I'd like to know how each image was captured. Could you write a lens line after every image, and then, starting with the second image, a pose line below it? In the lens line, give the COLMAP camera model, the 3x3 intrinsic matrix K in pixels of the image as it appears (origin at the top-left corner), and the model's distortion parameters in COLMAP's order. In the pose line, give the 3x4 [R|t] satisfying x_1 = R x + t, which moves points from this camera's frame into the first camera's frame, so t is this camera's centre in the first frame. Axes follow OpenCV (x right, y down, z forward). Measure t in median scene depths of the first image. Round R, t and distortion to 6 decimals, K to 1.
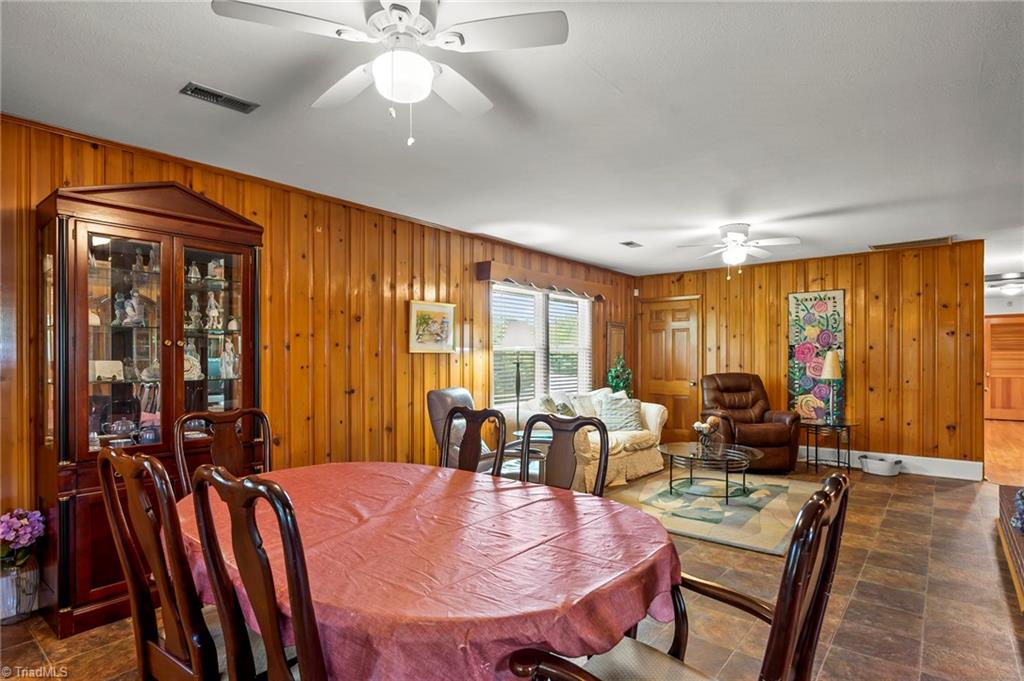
lens RADIAL K [[529.6, 0, 517.0], [0, 529.6, 357.1], [0, 0, 1]] dist [-0.002325, -0.000379]
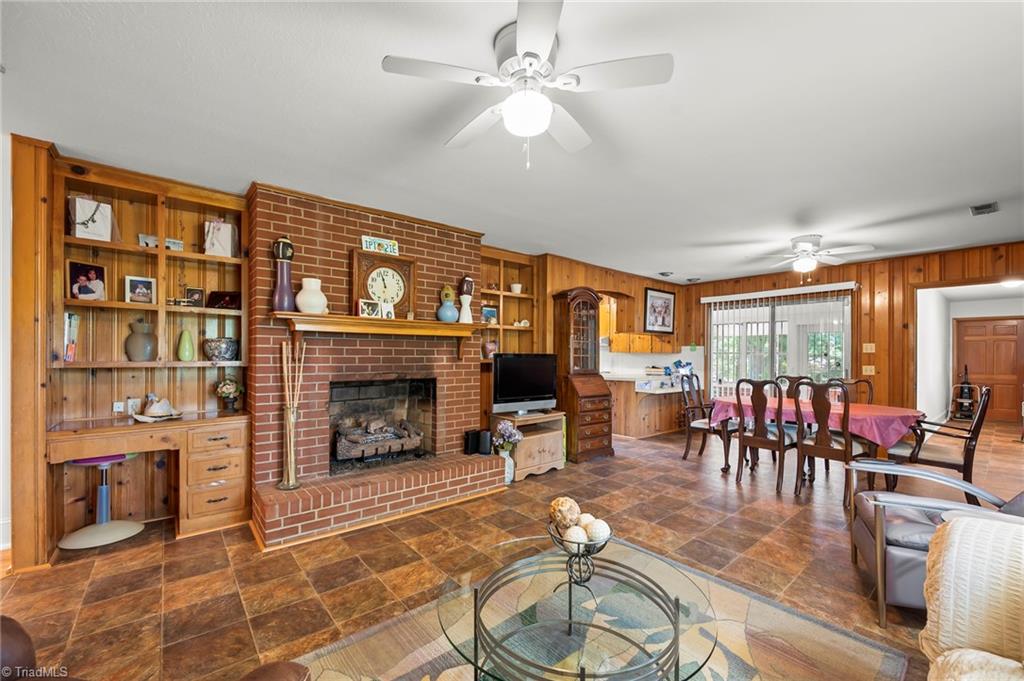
lens RADIAL K [[418.8, 0, 517.2], [0, 418.8, 355.6], [0, 0, 1]] dist [0.000566, 0.000032]
pose [[-0.982687, -0.004845, 0.185208, 0.277173], [-0.005356, 0.999983, -0.002263, 0.005534], [-0.185194, -0.003216, -0.982697, 1.048994]]
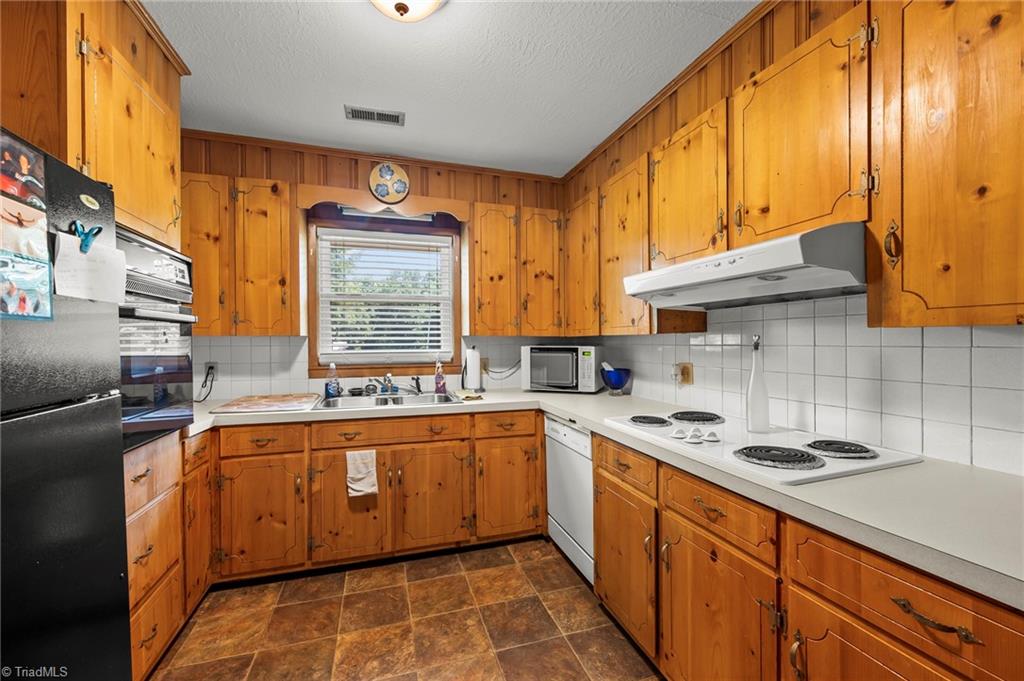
lens RADIAL K [[414.3, 0, 511.1], [0, 414.3, 342.8], [0, 0, 1]] dist [-0.001634, -0.000261]
pose [[-0.834834, 0.005781, 0.550472, 0.269182], [0.008710, 0.999958, 0.002708, -0.002825], [-0.550434, 0.007055, -0.834849, -0.022484]]
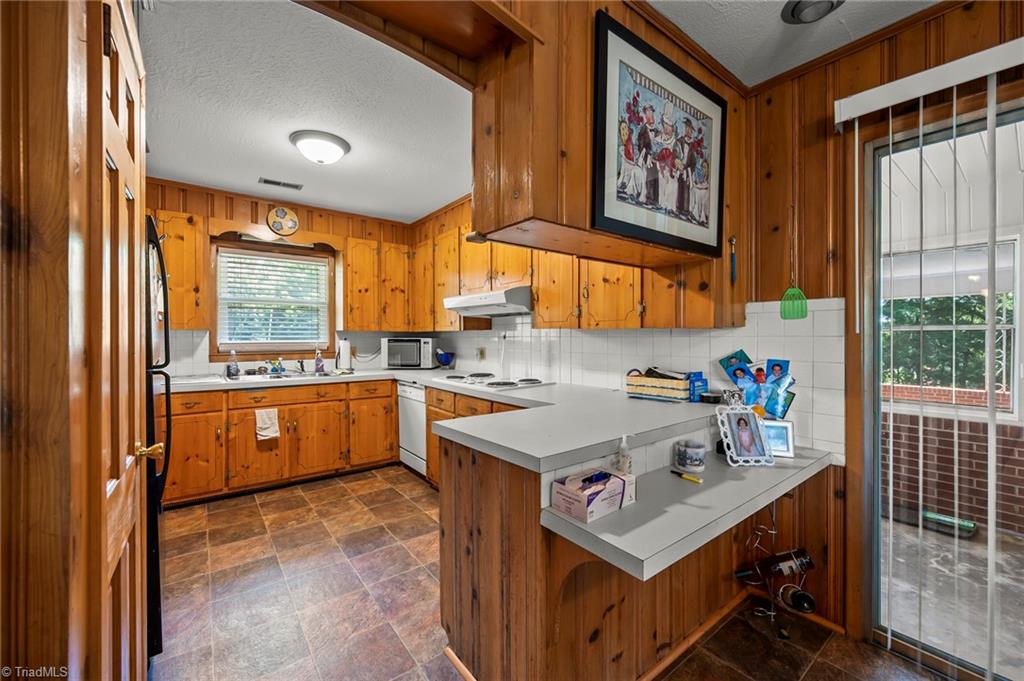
lens RADIAL K [[408.4, 0, 513.4], [0, 408.4, 336.2], [0, 0, 1]] dist [-0.001142, -0.000126]
pose [[-0.972942, 0.004669, 0.231003, 0.150759], [0.004866, 0.999988, 0.000285, 0.000076], [-0.230999, 0.001401, -0.972953, 0.183921]]
